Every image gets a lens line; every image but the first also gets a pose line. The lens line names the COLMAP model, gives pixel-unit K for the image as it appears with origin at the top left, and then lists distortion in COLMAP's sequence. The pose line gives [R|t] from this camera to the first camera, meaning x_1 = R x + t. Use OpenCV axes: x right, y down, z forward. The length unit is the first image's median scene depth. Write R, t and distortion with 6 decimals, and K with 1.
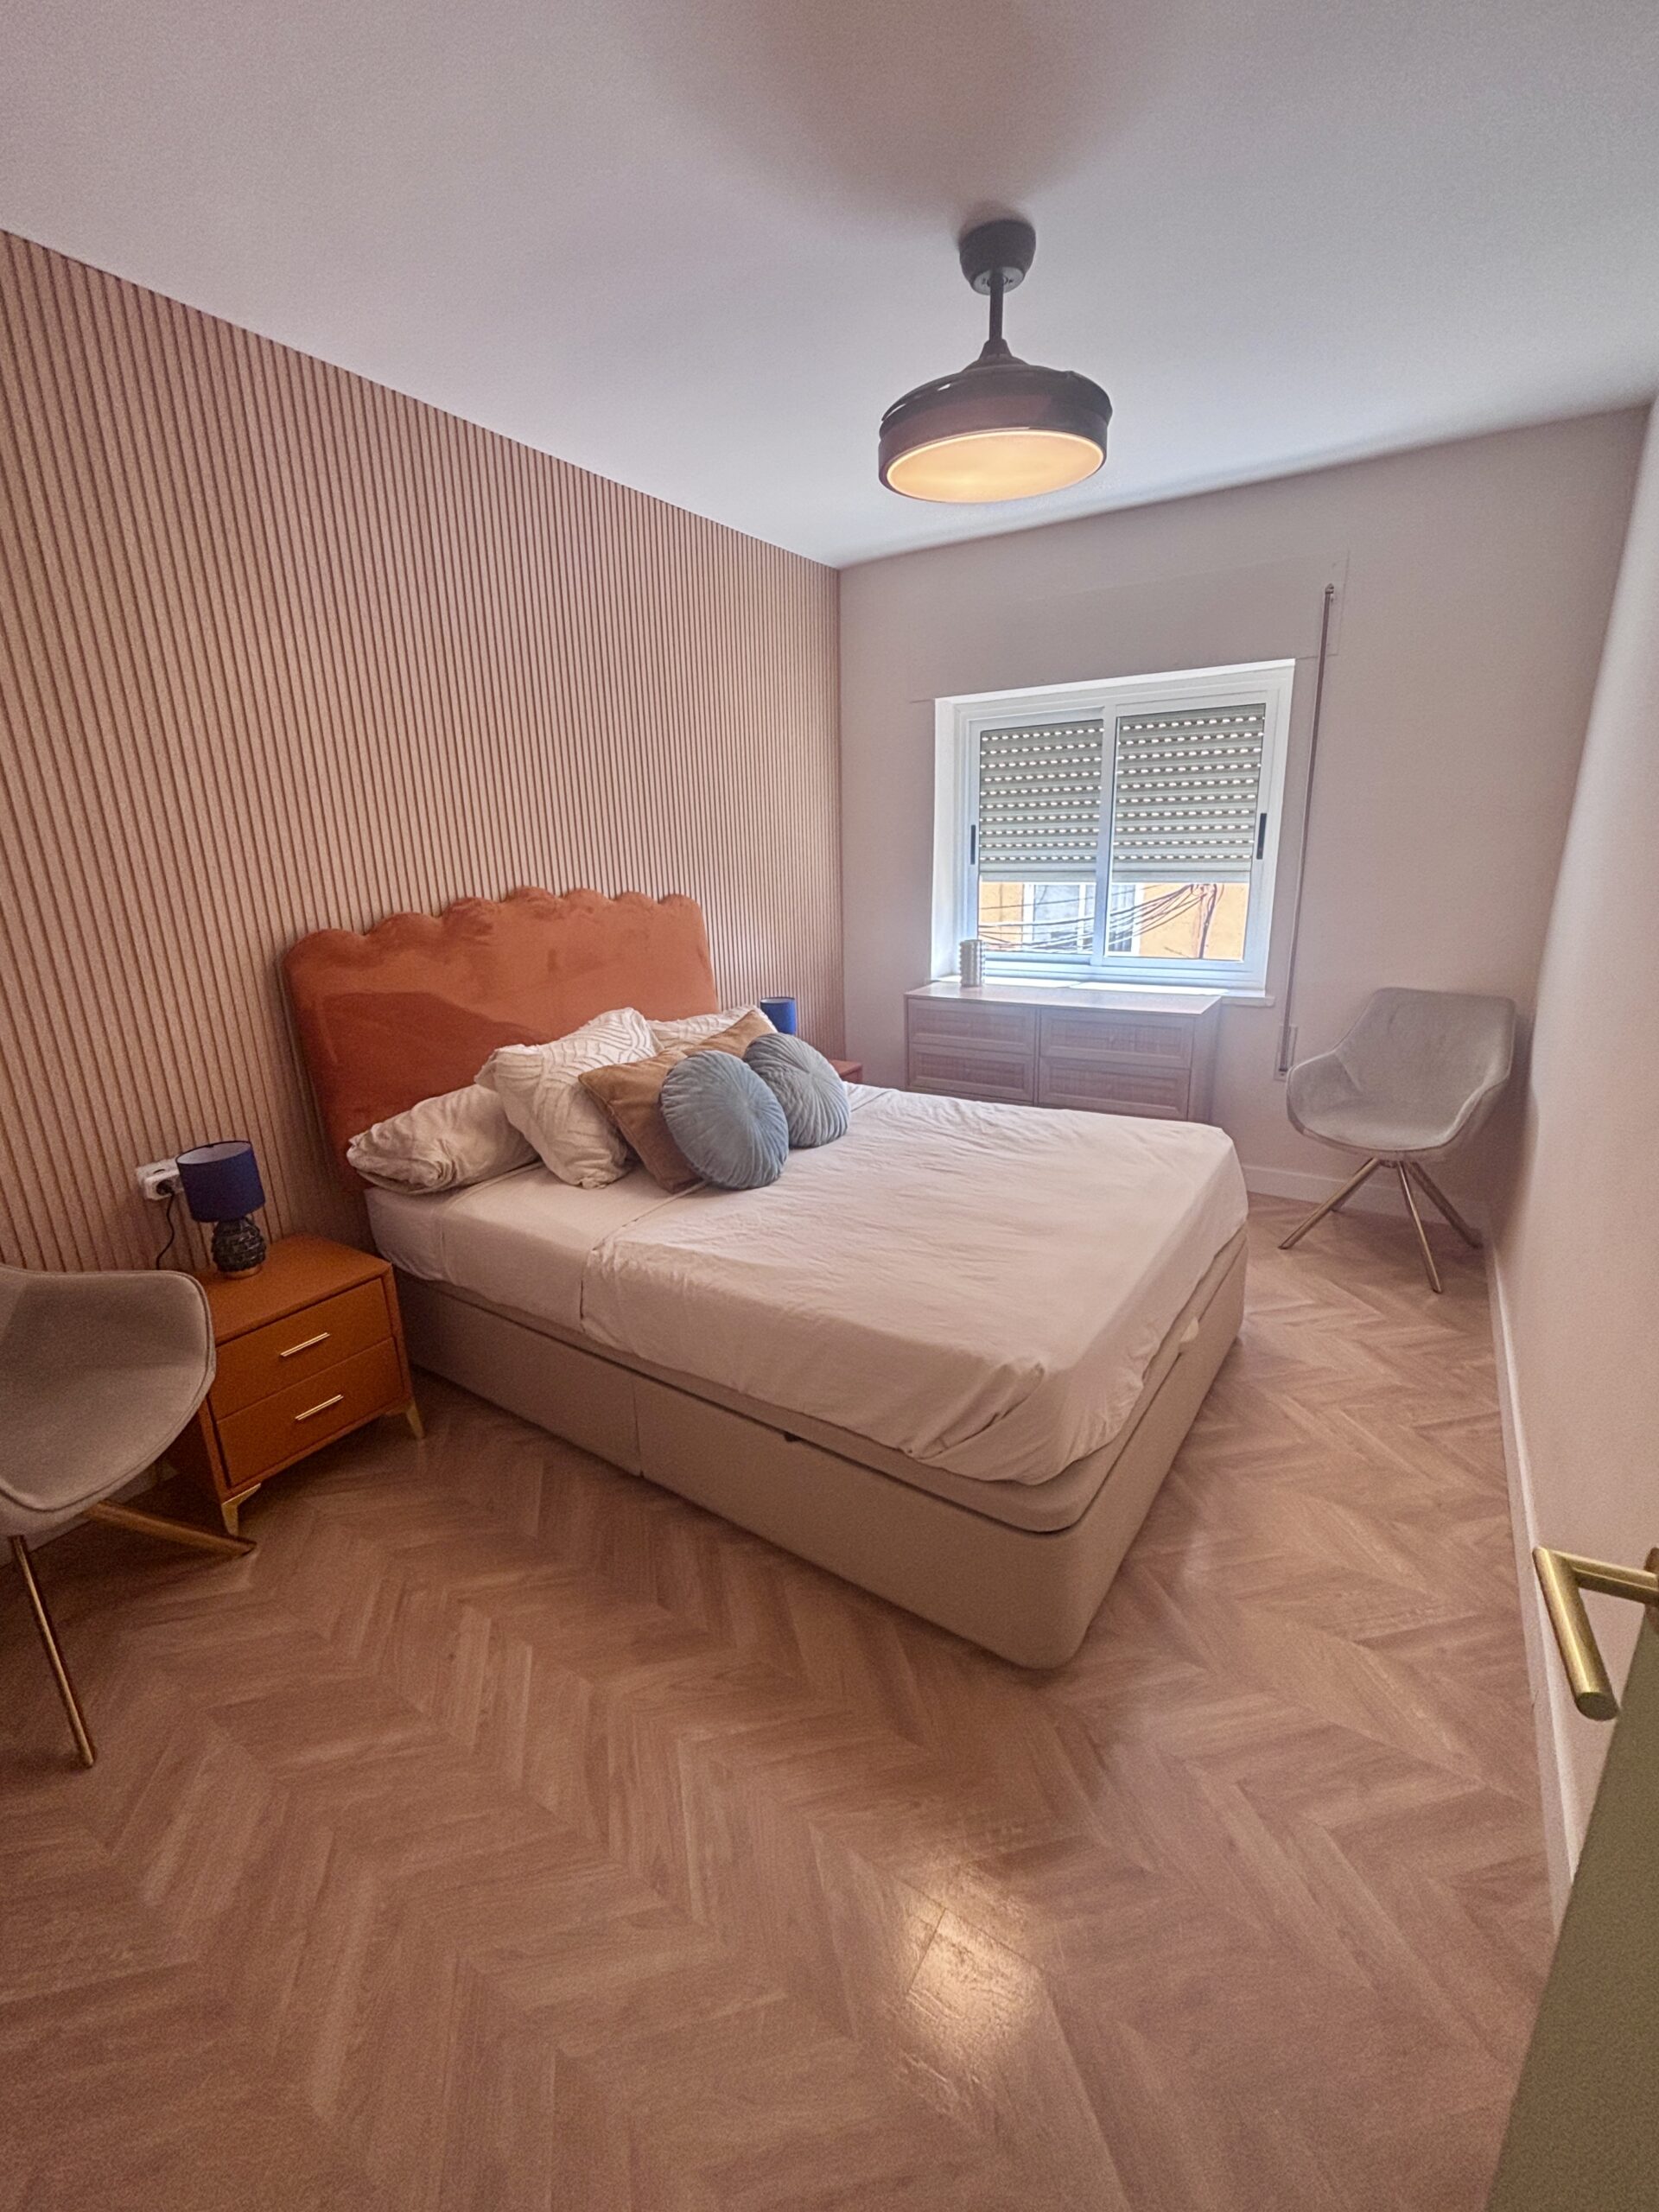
lens RADIAL K [[895.3, 0, 825.1], [0, 895.3, 1103.4], [0, 0, 1]] dist [-0.002434, 0.000347]
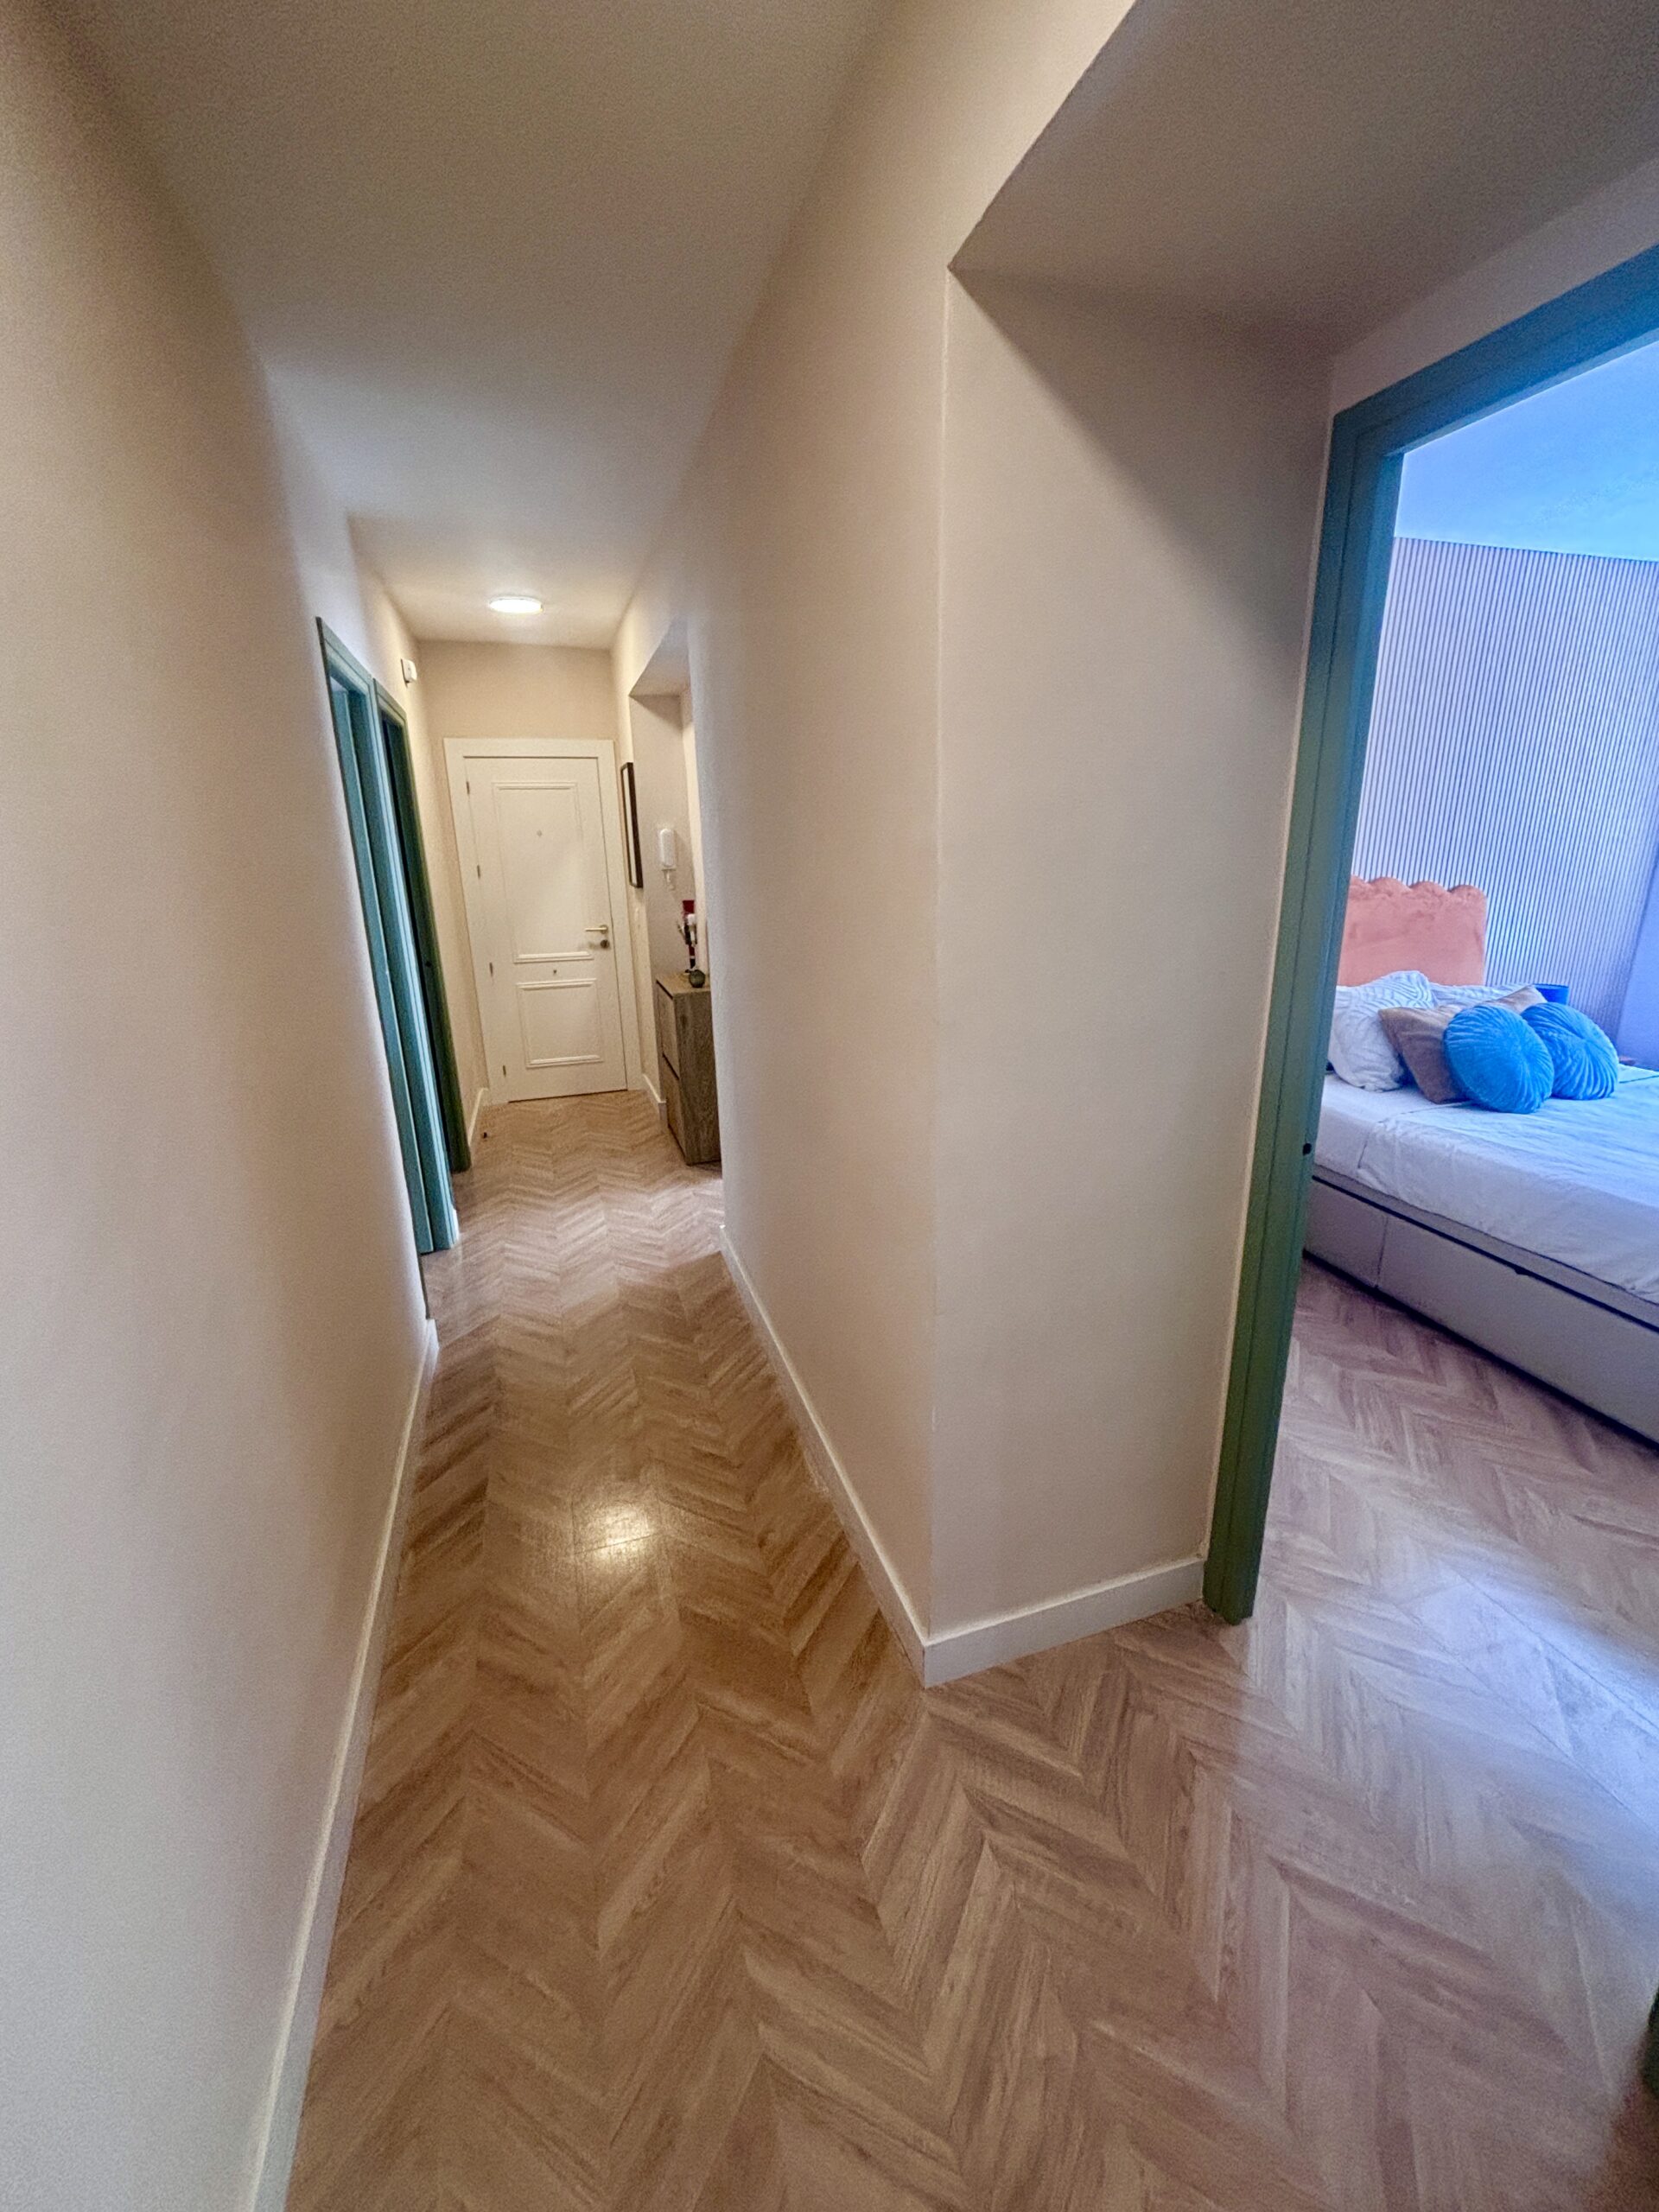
lens RADIAL K [[895.3, 0, 825.1], [0, 895.3, 1103.4], [0, 0, 1]] dist [-0.002434, 0.000347]
pose [[0.763206, 0.182623, -0.619811, -0.034174], [-0.171798, 0.982054, 0.077812, 0.127868], [0.622899, 0.047096, 0.780884, -0.533314]]
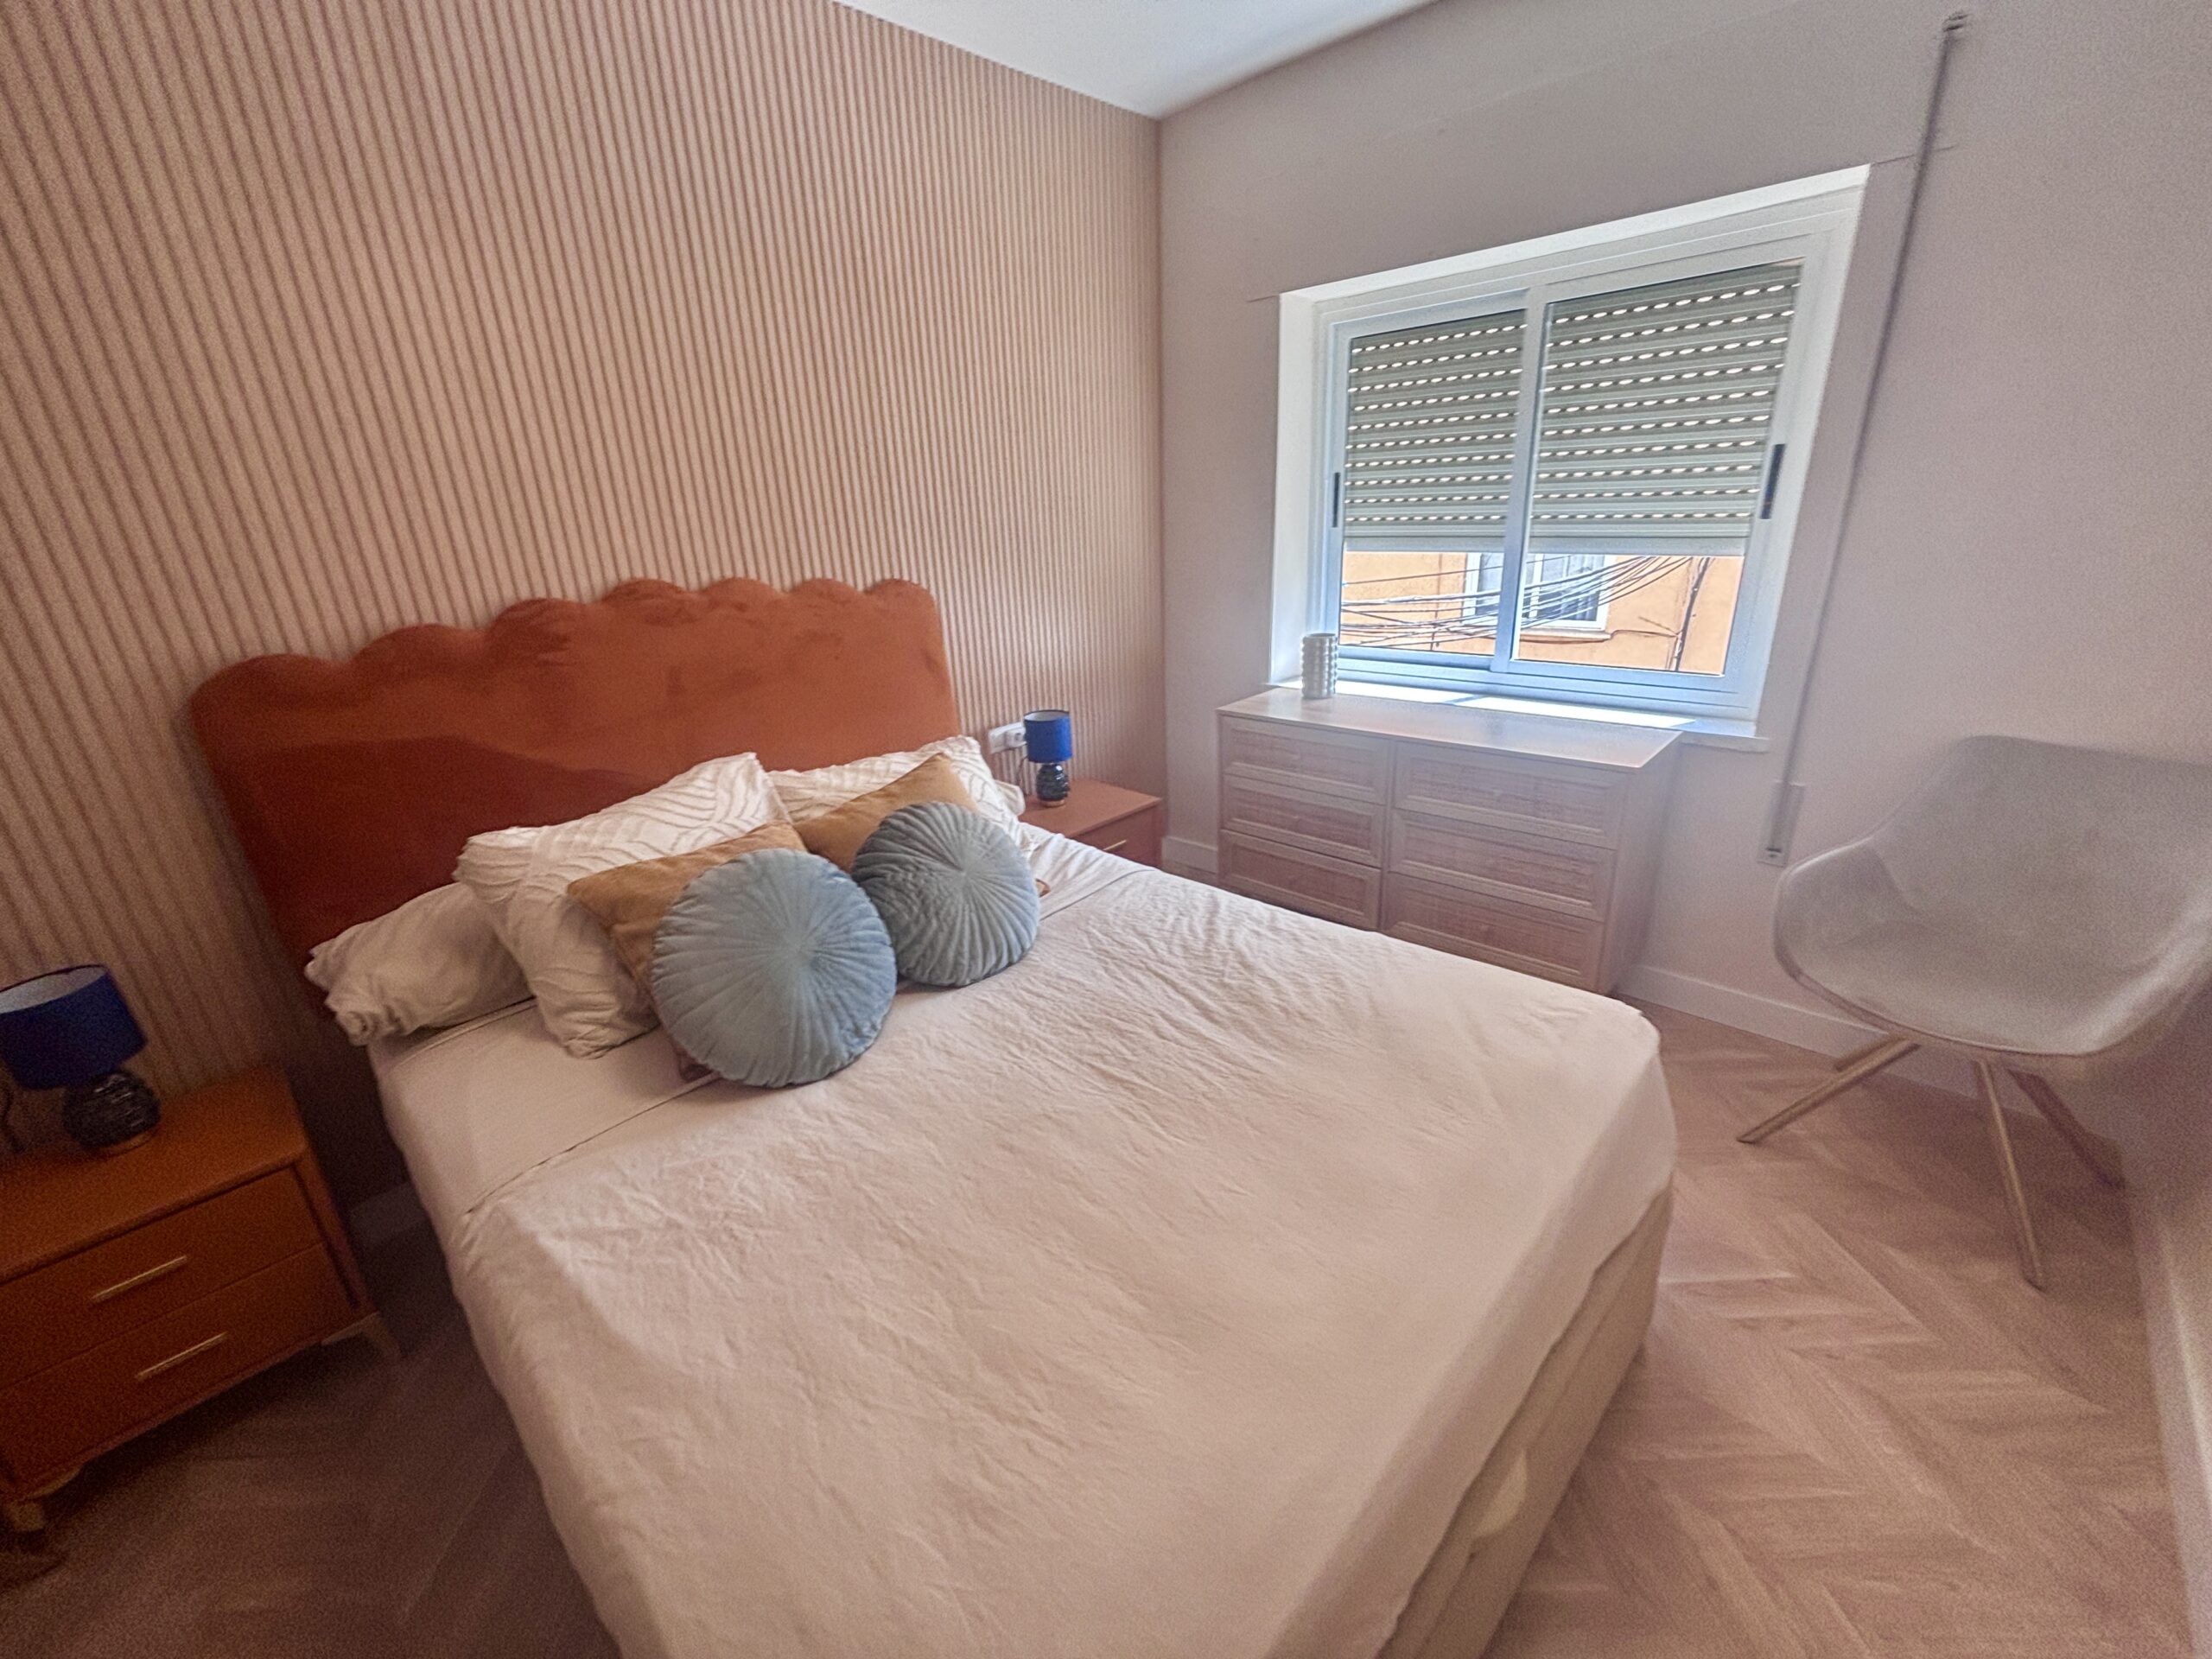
lens RADIAL K [[895.3, 0, 1095.9], [0, 895.3, 821.8], [0, 0, 1]] dist [-0.002434, 0.000347]
pose [[0.981687, 0.045426, -0.185007, 0.196524], [-0.032379, 0.996810, 0.072945, -0.119892], [0.187730, -0.065619, 0.980026, 0.369393]]
